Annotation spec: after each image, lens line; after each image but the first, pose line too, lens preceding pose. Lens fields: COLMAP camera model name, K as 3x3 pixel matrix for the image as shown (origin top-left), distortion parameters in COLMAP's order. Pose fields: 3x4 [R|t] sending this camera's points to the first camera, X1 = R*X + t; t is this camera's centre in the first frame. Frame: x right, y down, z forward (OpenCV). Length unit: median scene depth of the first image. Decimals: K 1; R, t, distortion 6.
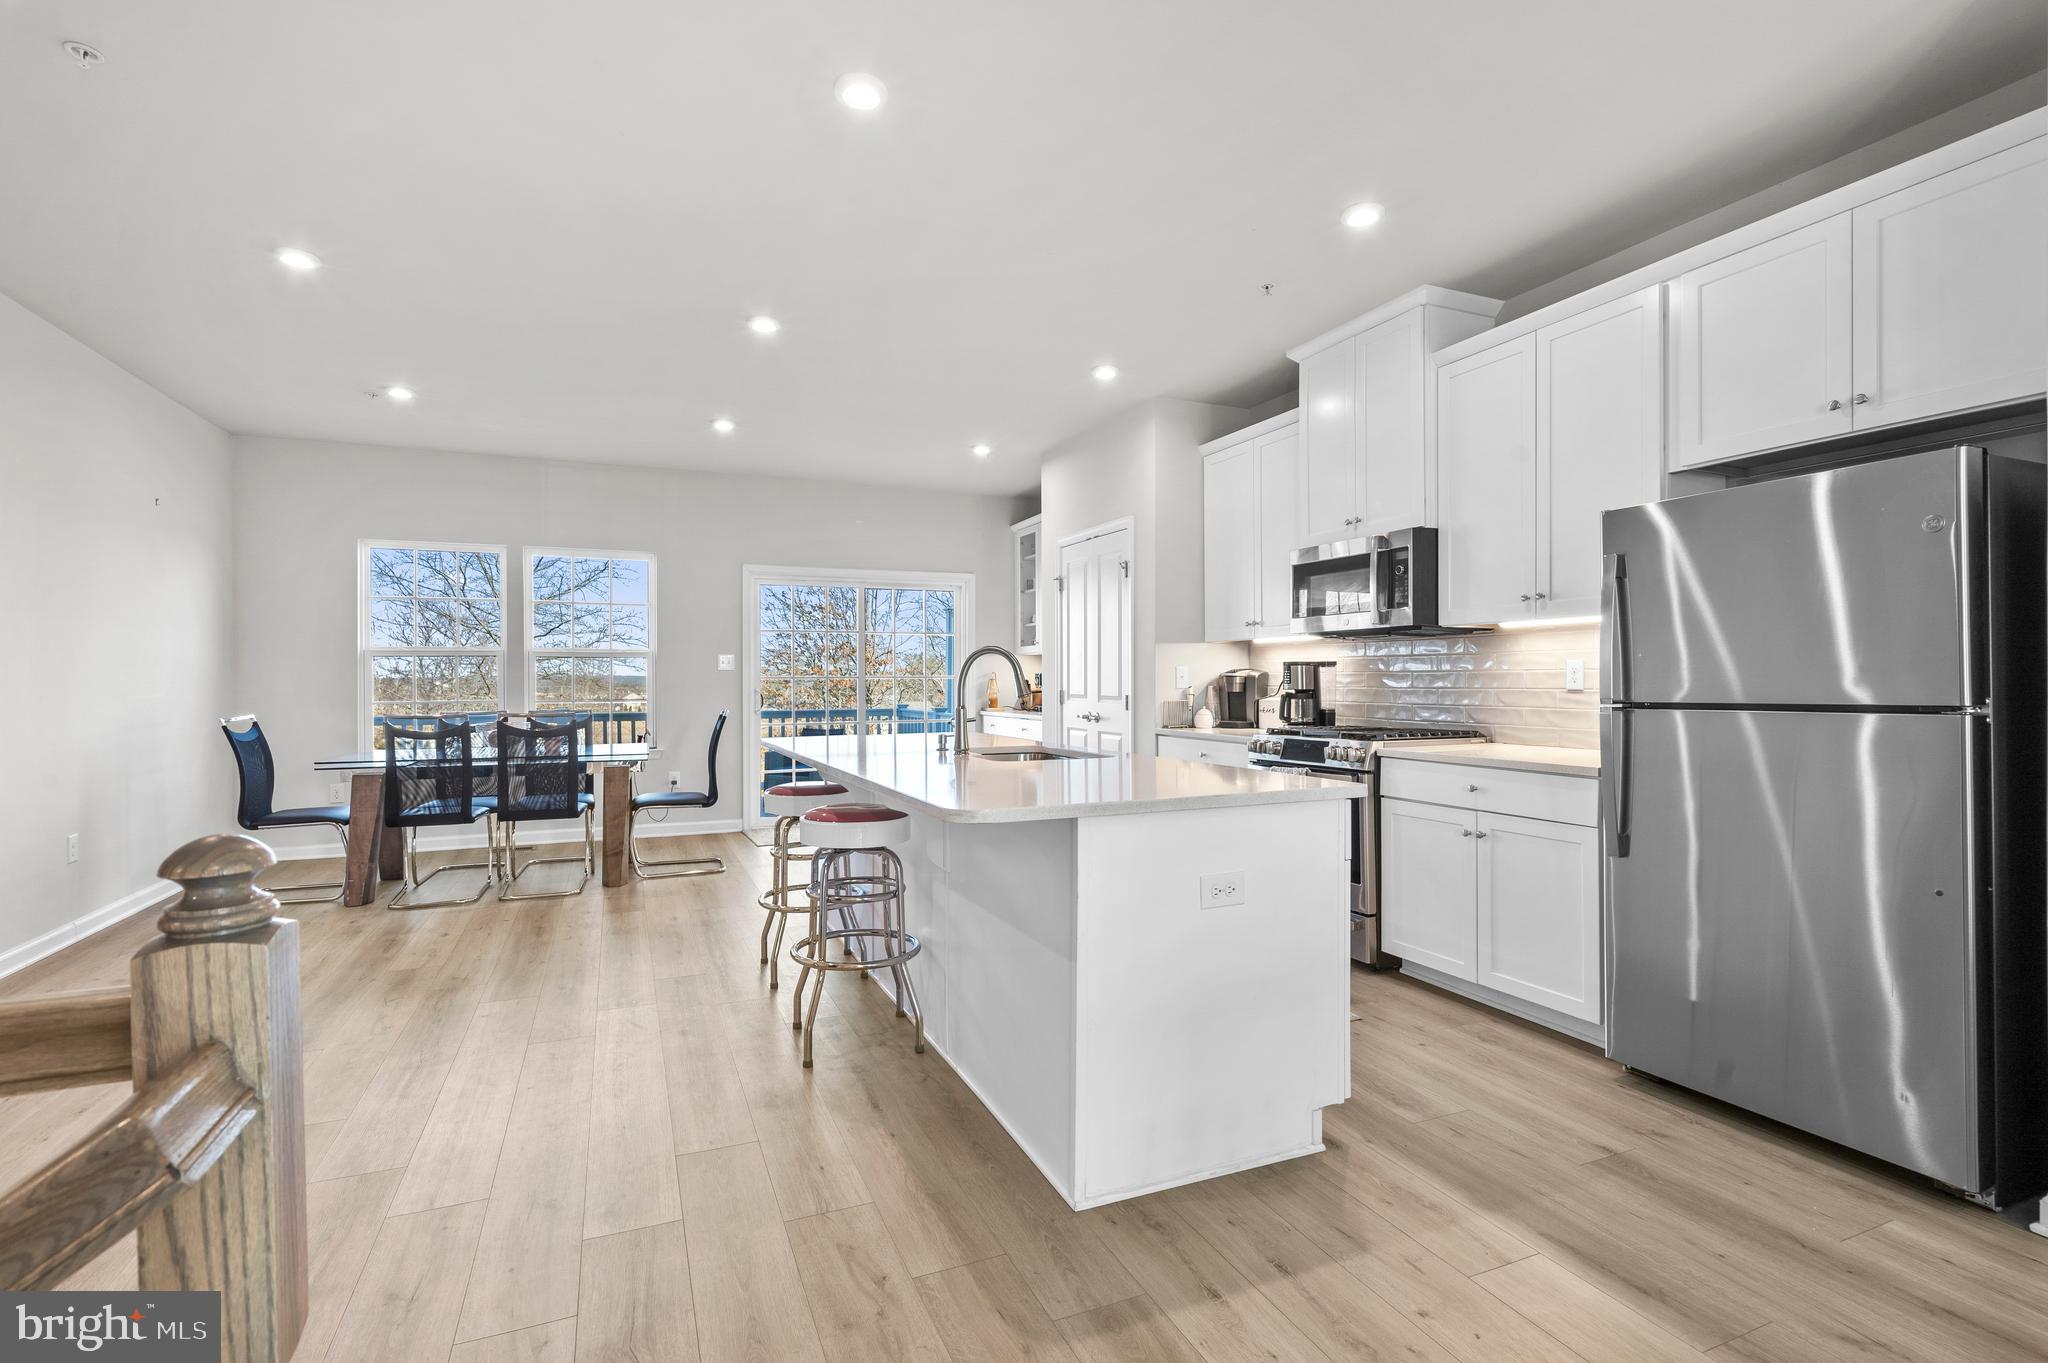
lens RADIAL K [[954.6, 0, 1027.8], [0, 954.6, 681.5], [0, 0, 1]] dist [0.000337, 0.000771]
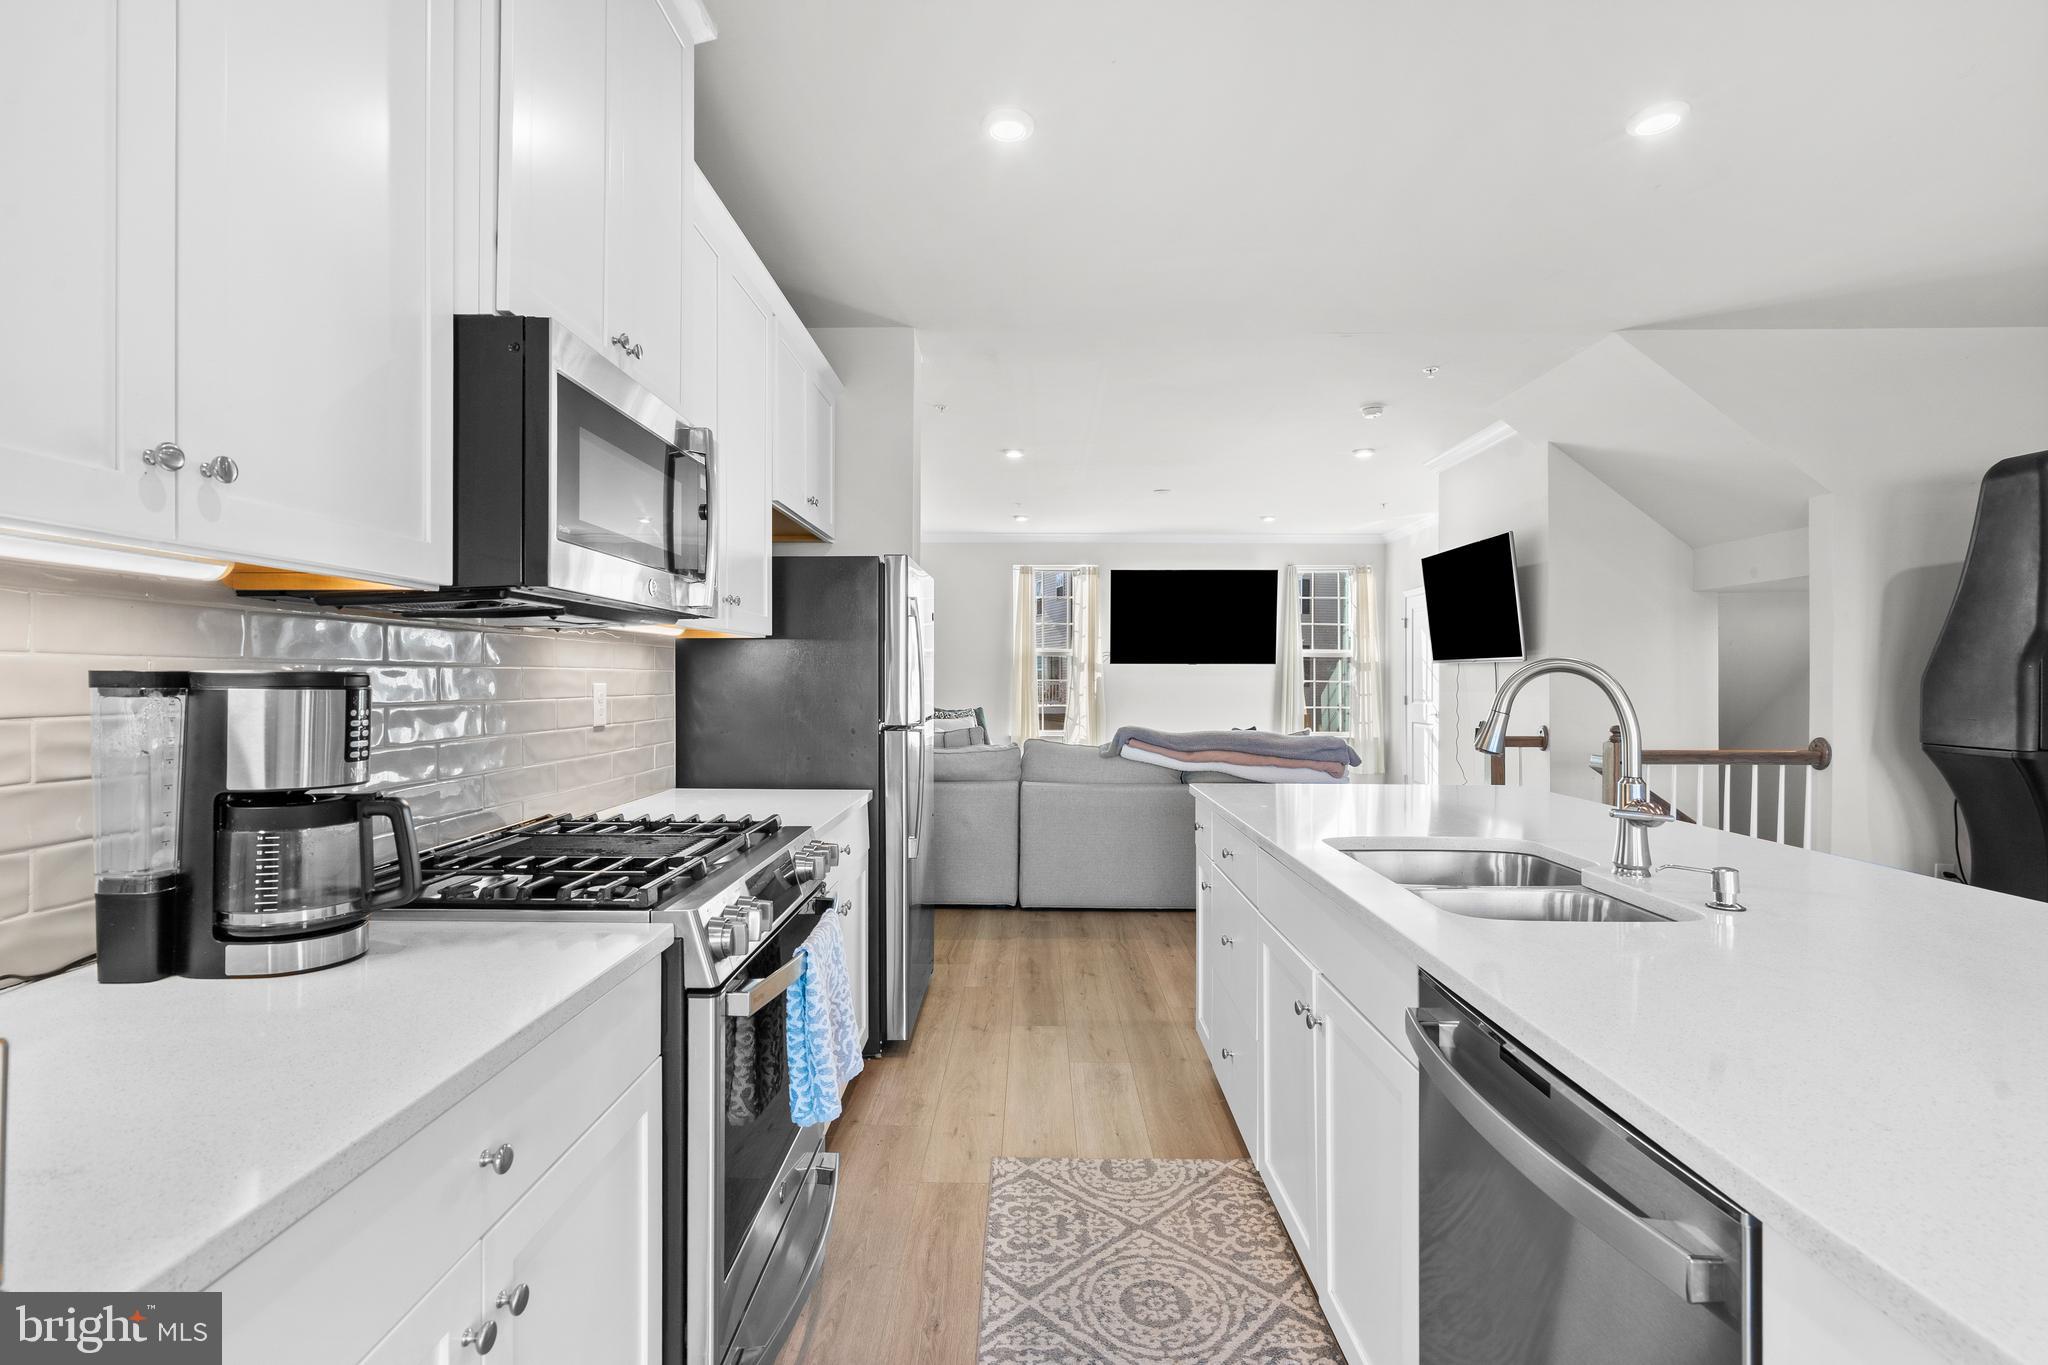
lens RADIAL K [[963.0, 0, 1024.0], [0, 963.0, 682.5], [0, 0, 1]] dist [0.001837, 0.000855]
pose [[-0.914166, 0.000069, 0.405341, 0.011519], [0.000803, 0.999998, 0.001641, -0.017685], [-0.405340, 0.001825, -0.914164, 1.147136]]
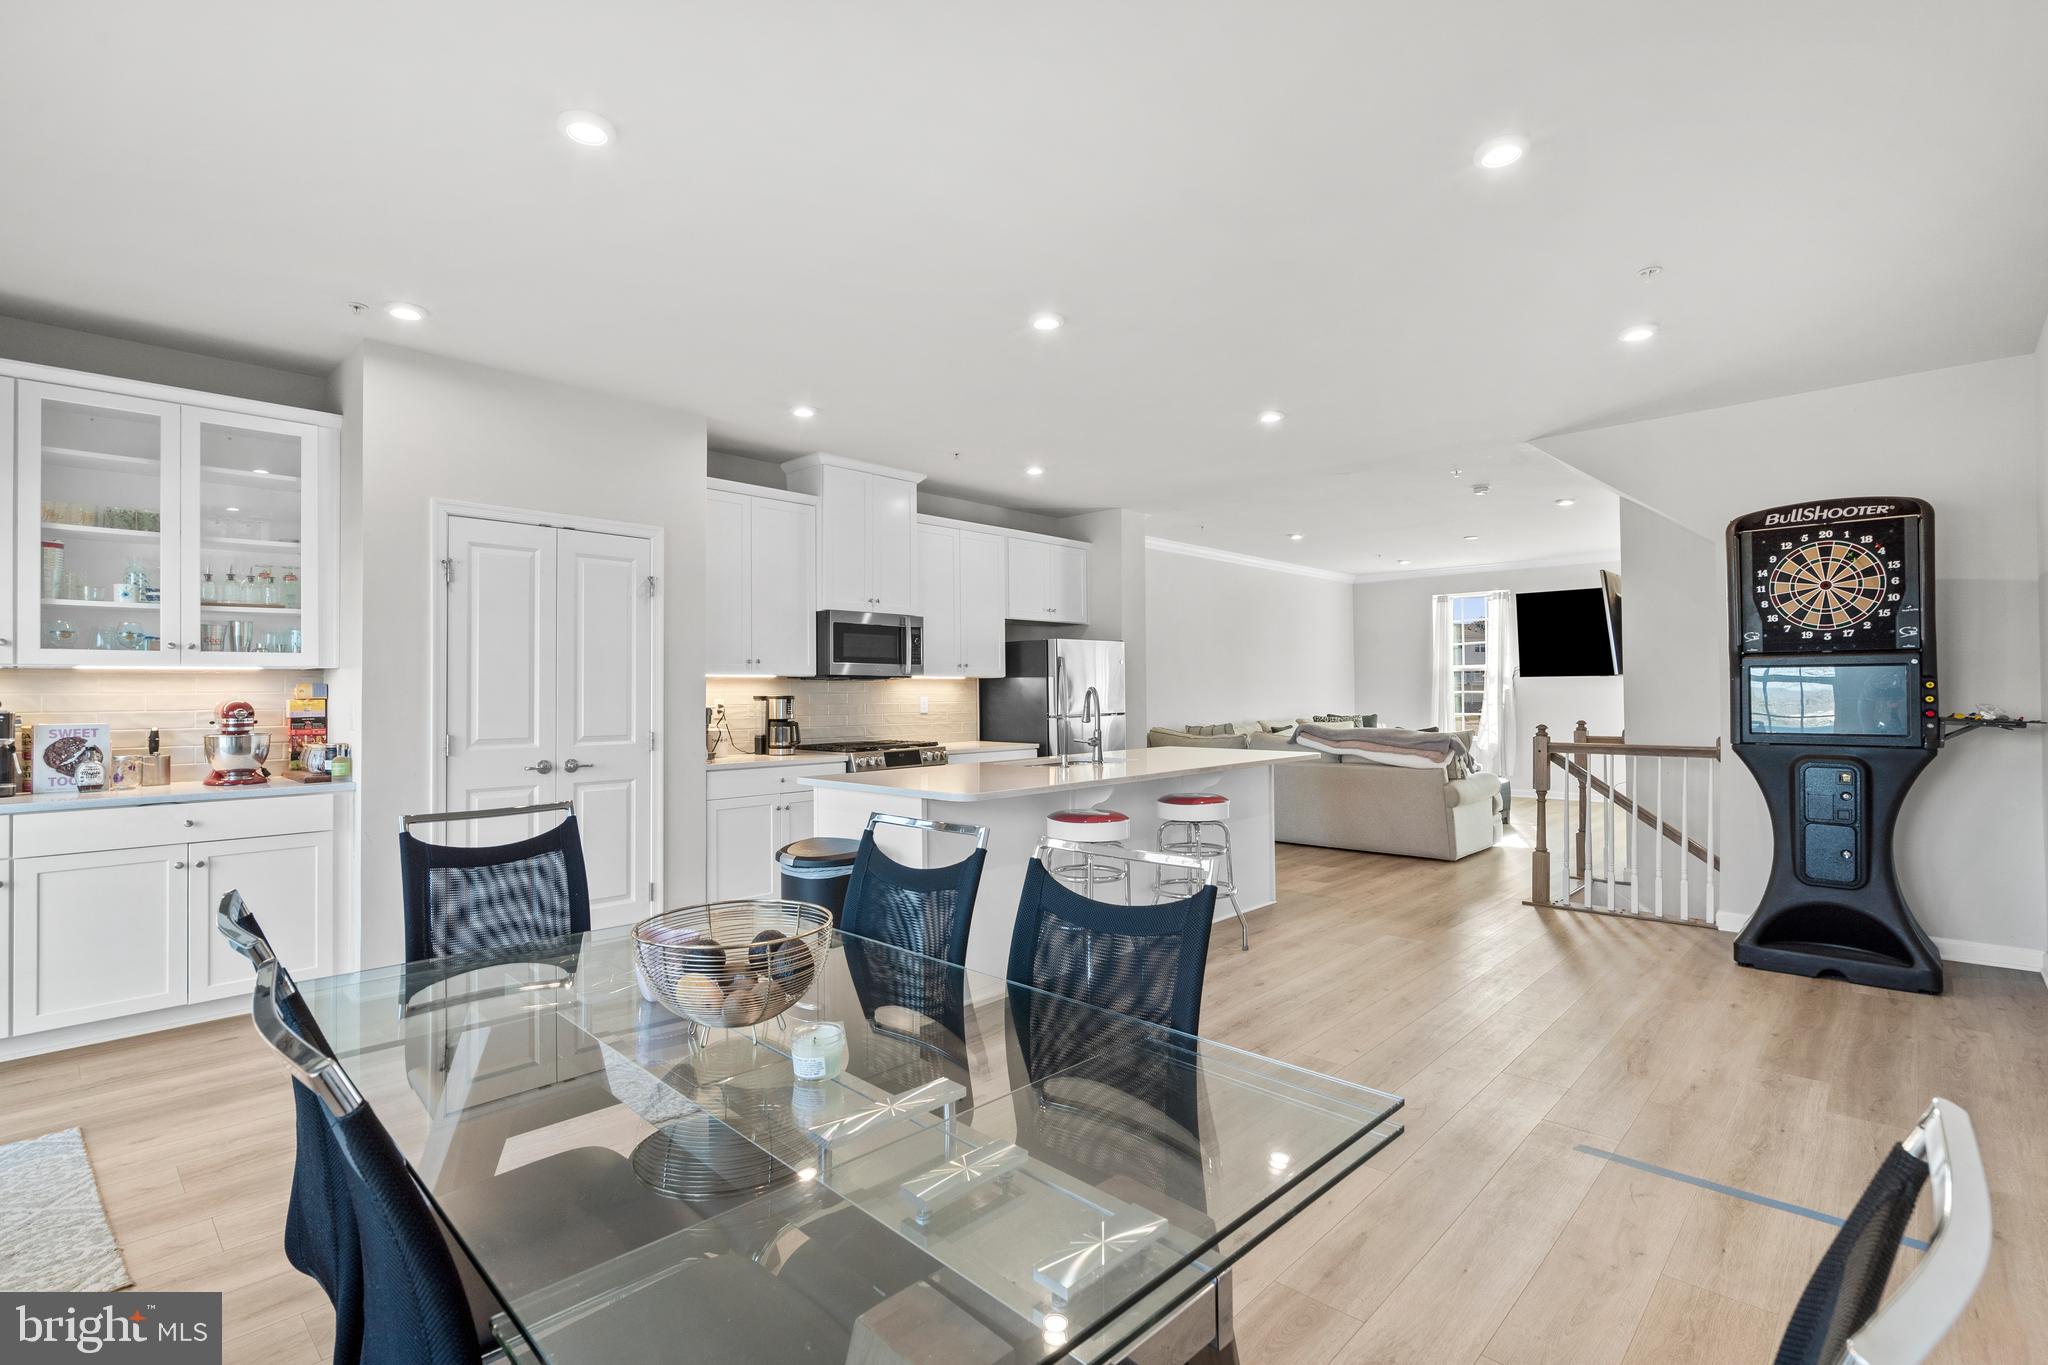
lens RADIAL K [[938.5, 0, 1012.7], [0, 938.5, 680.0], [0, 0, 1]] dist [-0.001294, 0.000145]
pose [[-0.389581, 0.019582, 0.920784, -0.931885], [0.008194, 0.999808, -0.017796, -0.016476], [-0.920956, 0.000612, -0.389667, 1.190031]]
